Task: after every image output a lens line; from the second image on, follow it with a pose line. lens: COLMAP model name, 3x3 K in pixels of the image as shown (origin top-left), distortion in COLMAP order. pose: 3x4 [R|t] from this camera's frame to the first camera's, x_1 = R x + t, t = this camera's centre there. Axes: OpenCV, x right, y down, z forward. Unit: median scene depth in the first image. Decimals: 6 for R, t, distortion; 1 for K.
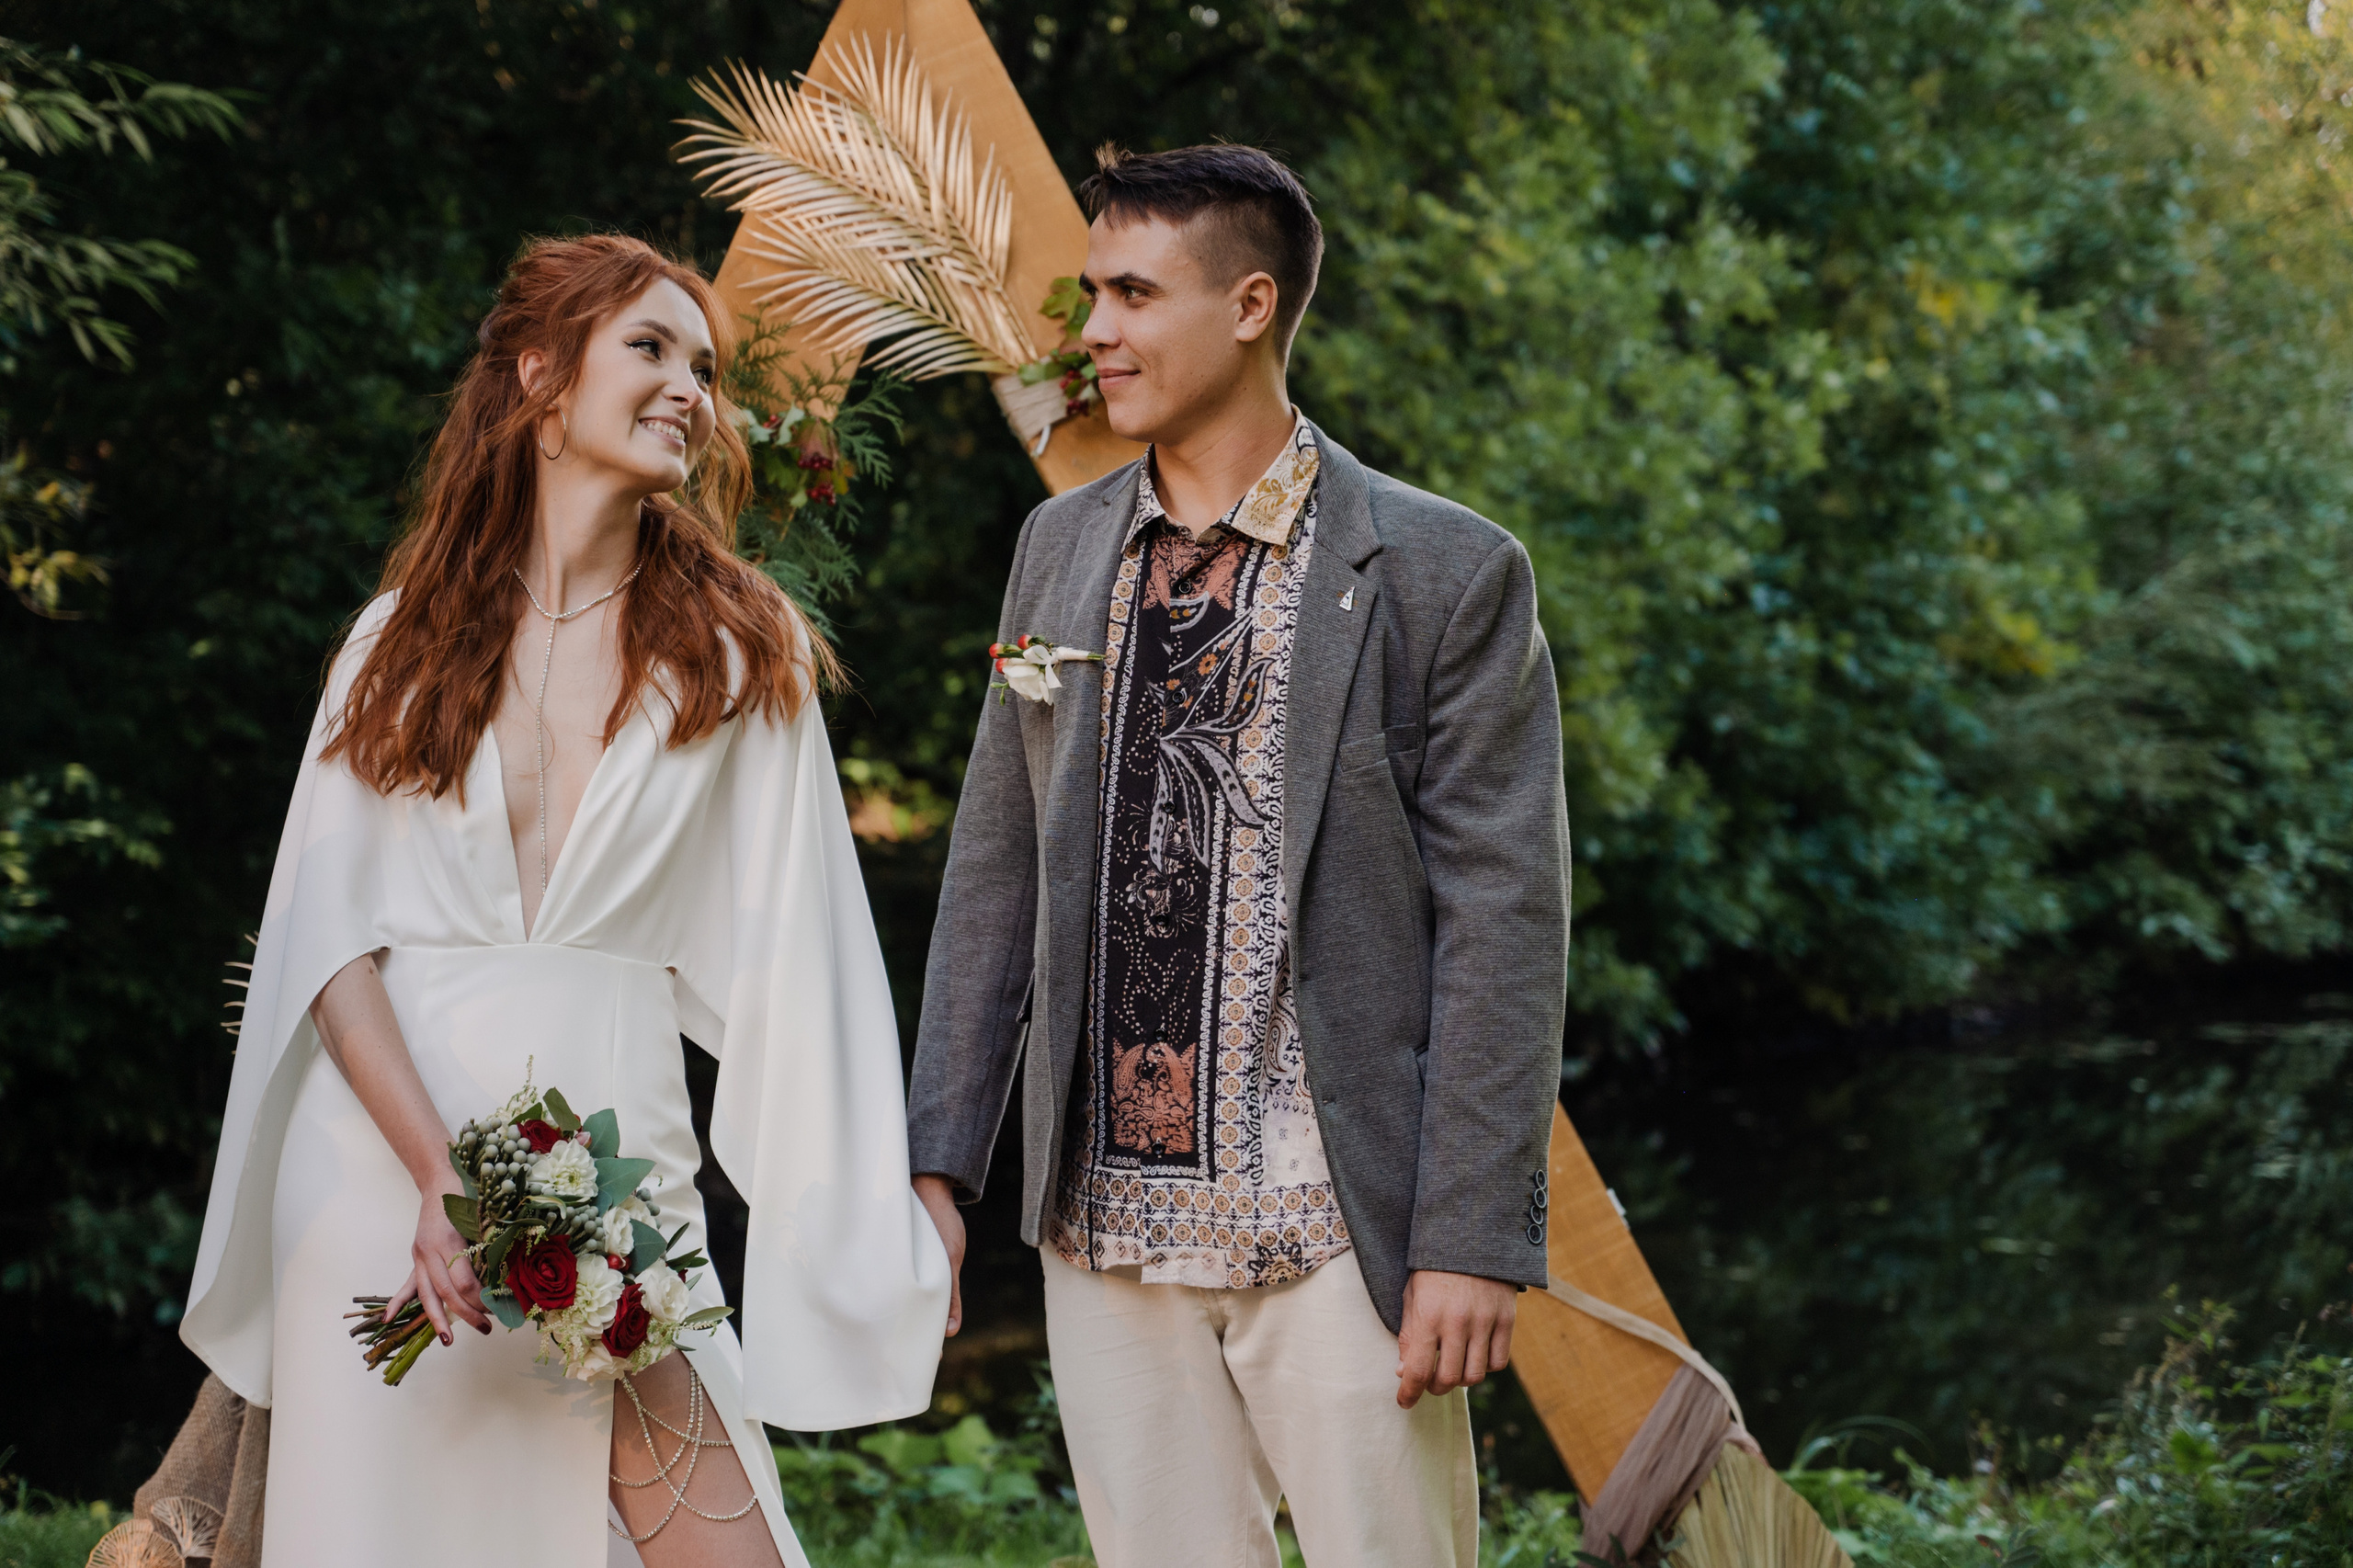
lens RADIAL K [[4895.0, 0, 1185.8], [0, 4895.0, 832.5], [0, 0, 1]] dist [0.002555, -0.313316]
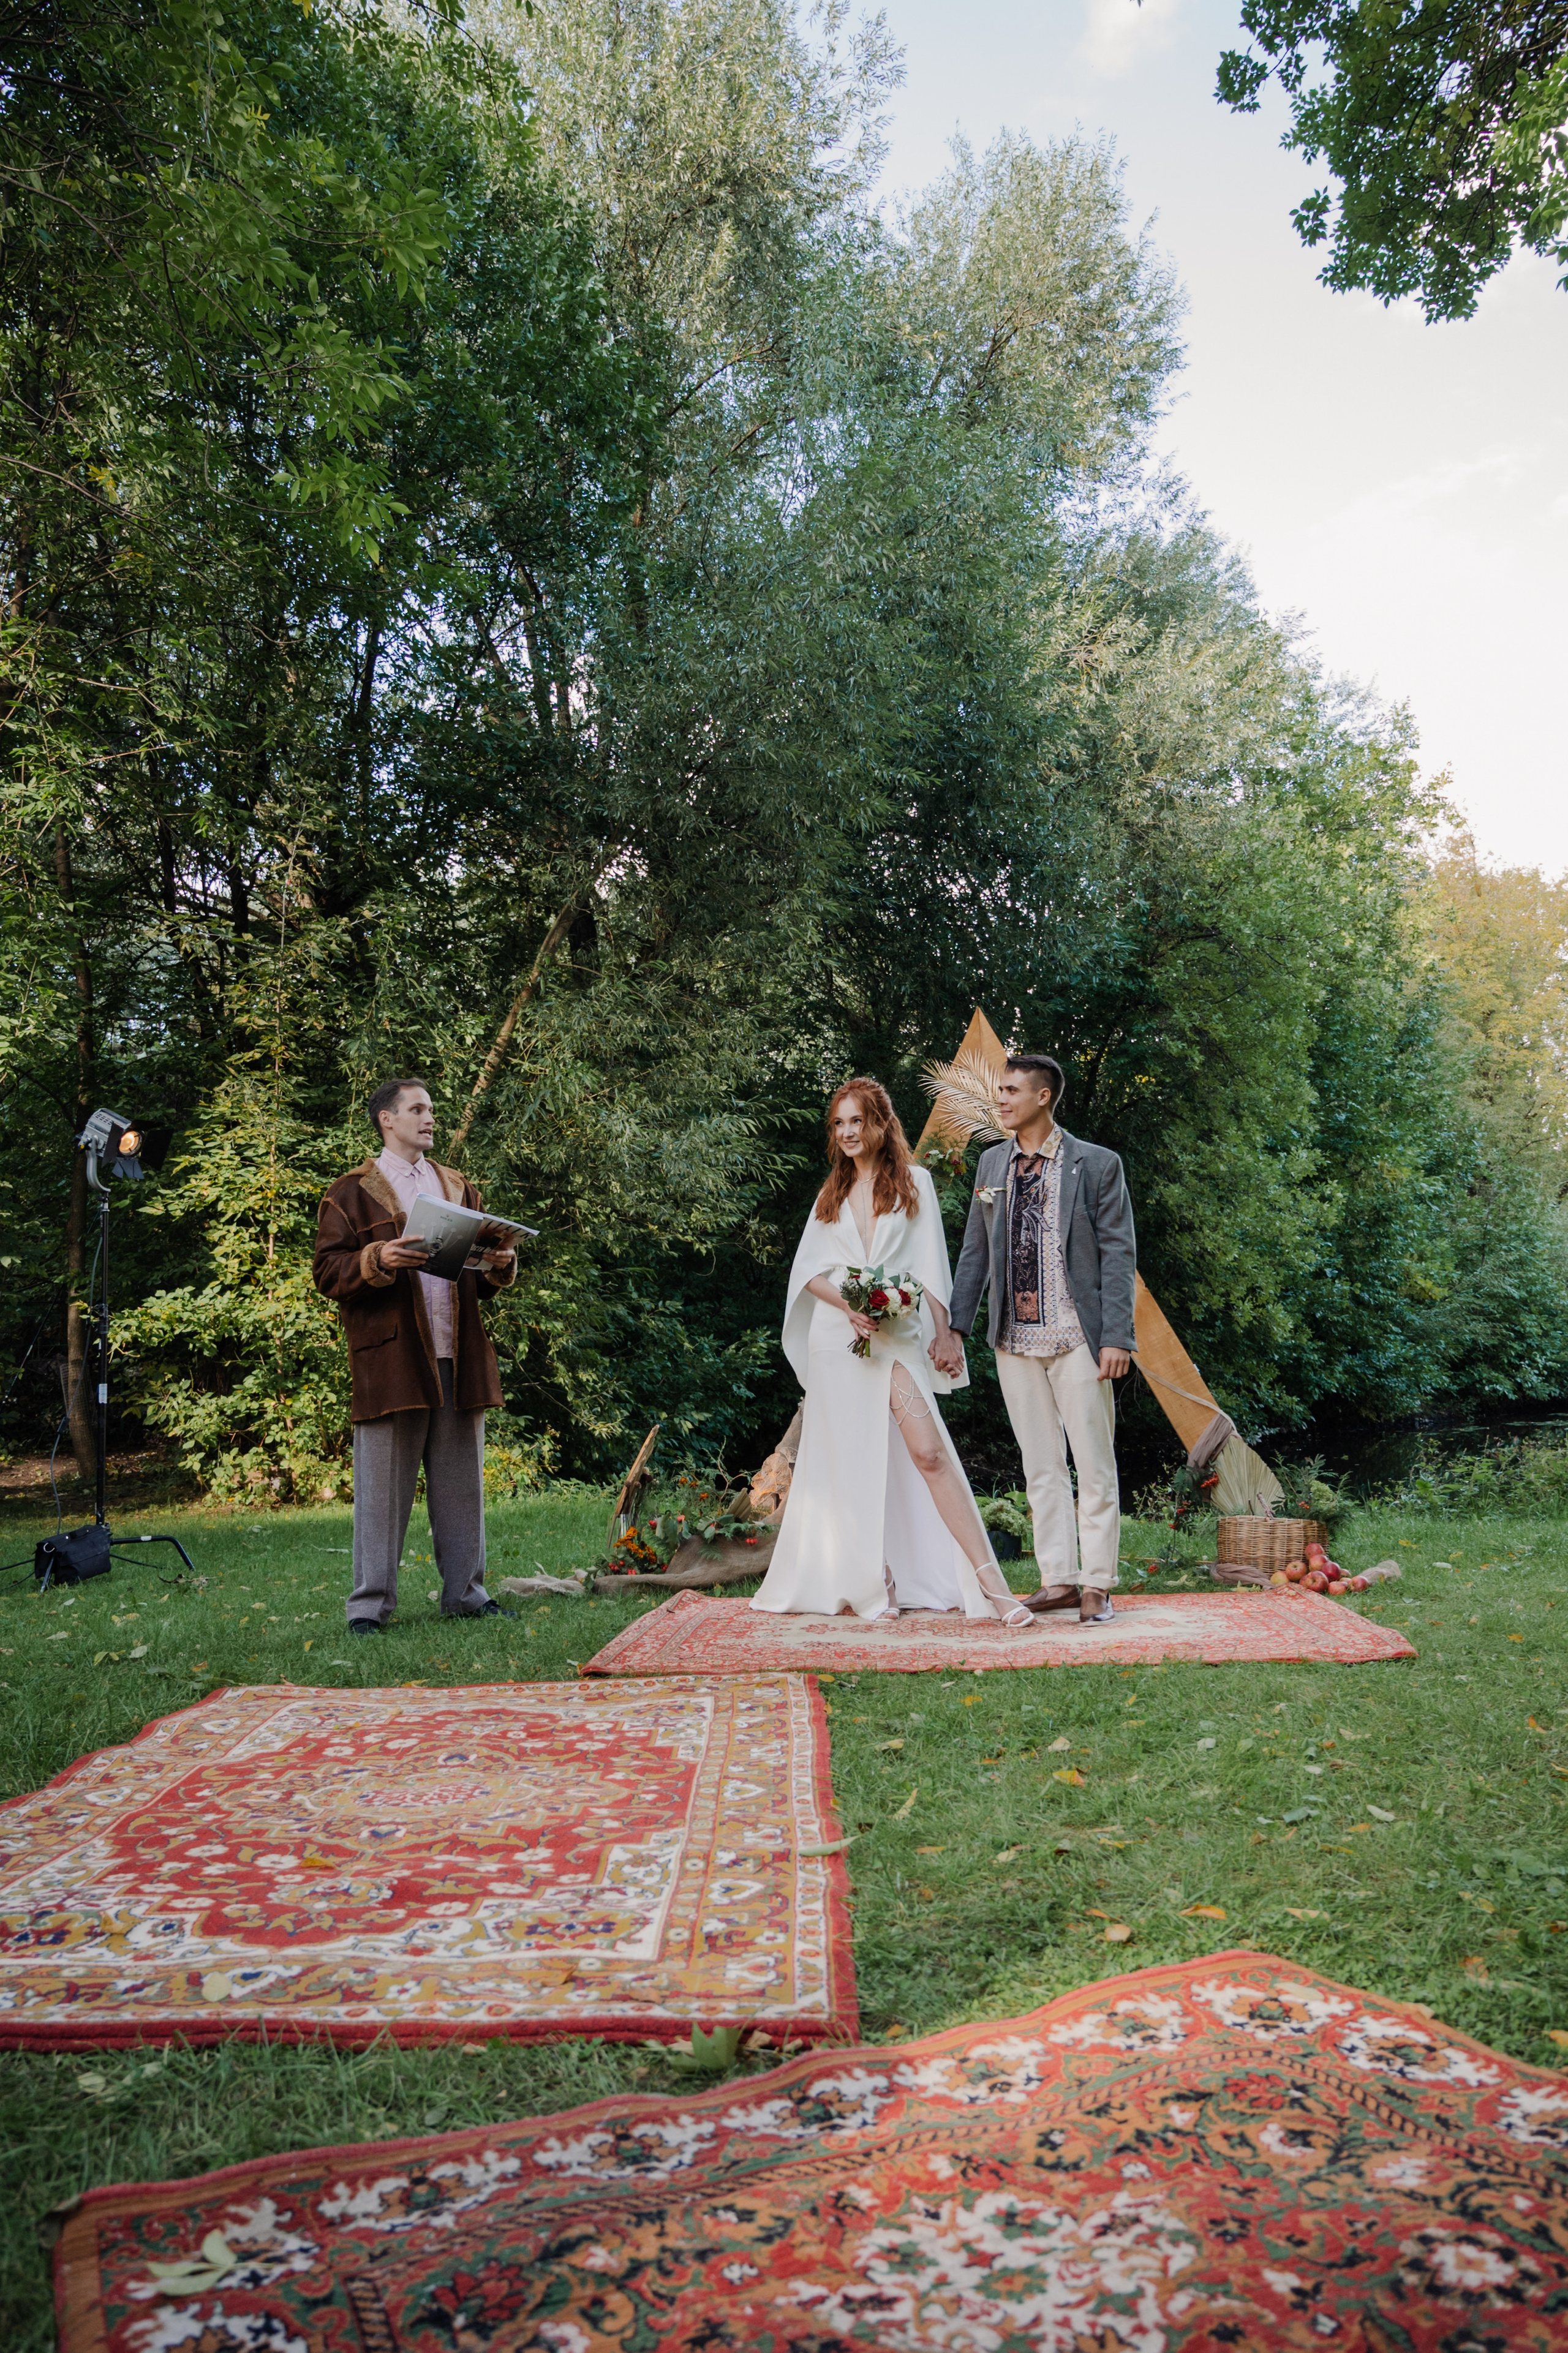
lens RADIAL K [[1607.7, 0, 769.5], [0, 1607.7, 1173.9], [0, 0, 1]] dist [-0.013853, 0.002827]
pose [[0.971805, -0.045812, -0.231291, 0.061876], [0.014764, 0.990841, -0.134224, 0.085153], [0.235322, 0.127025, 0.963581, -0.165092]]
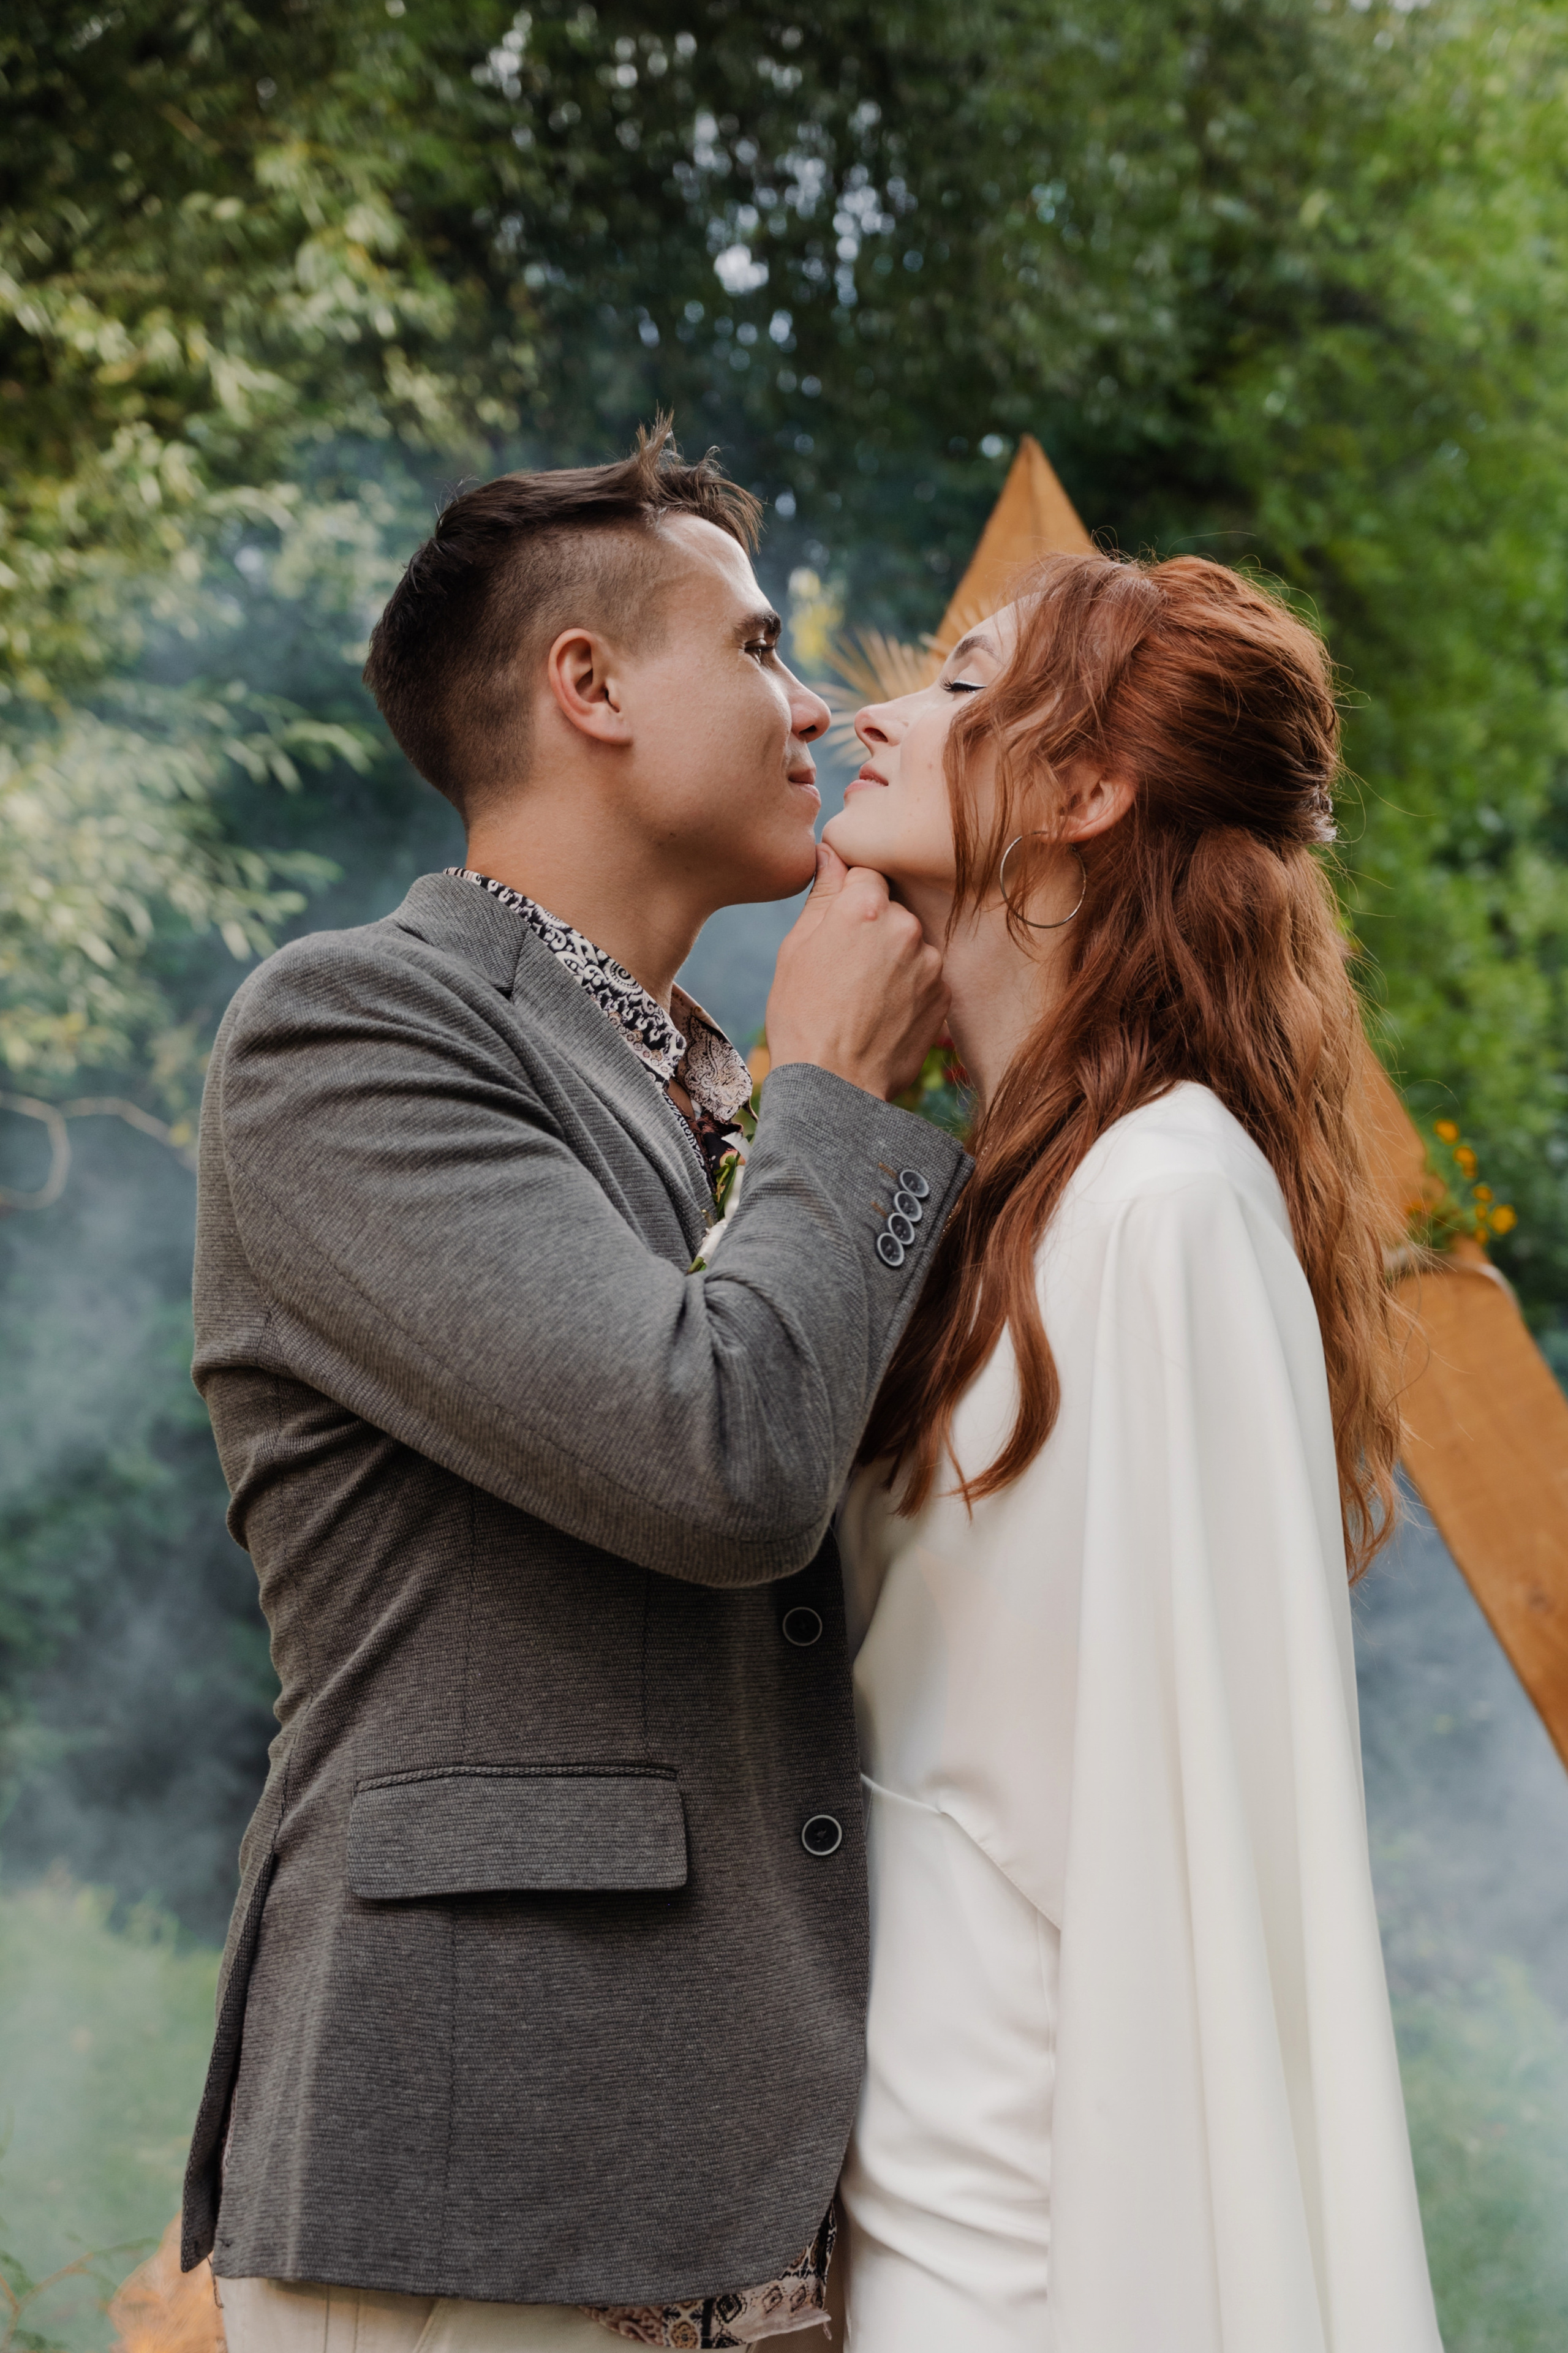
lens RADIAL K [[3481.2, 0, 688.8], [0, 3481.2, 1172.0], [0, 0, 1]] dist [0.084016, -0.041445]
pose [[0.994998, 0.010307, -0.099364, -0.059418], [-0.014145, 0.999178, -0.038000, -0.024005], [0.098891, 0.039215, 0.994325, 0.318061]]
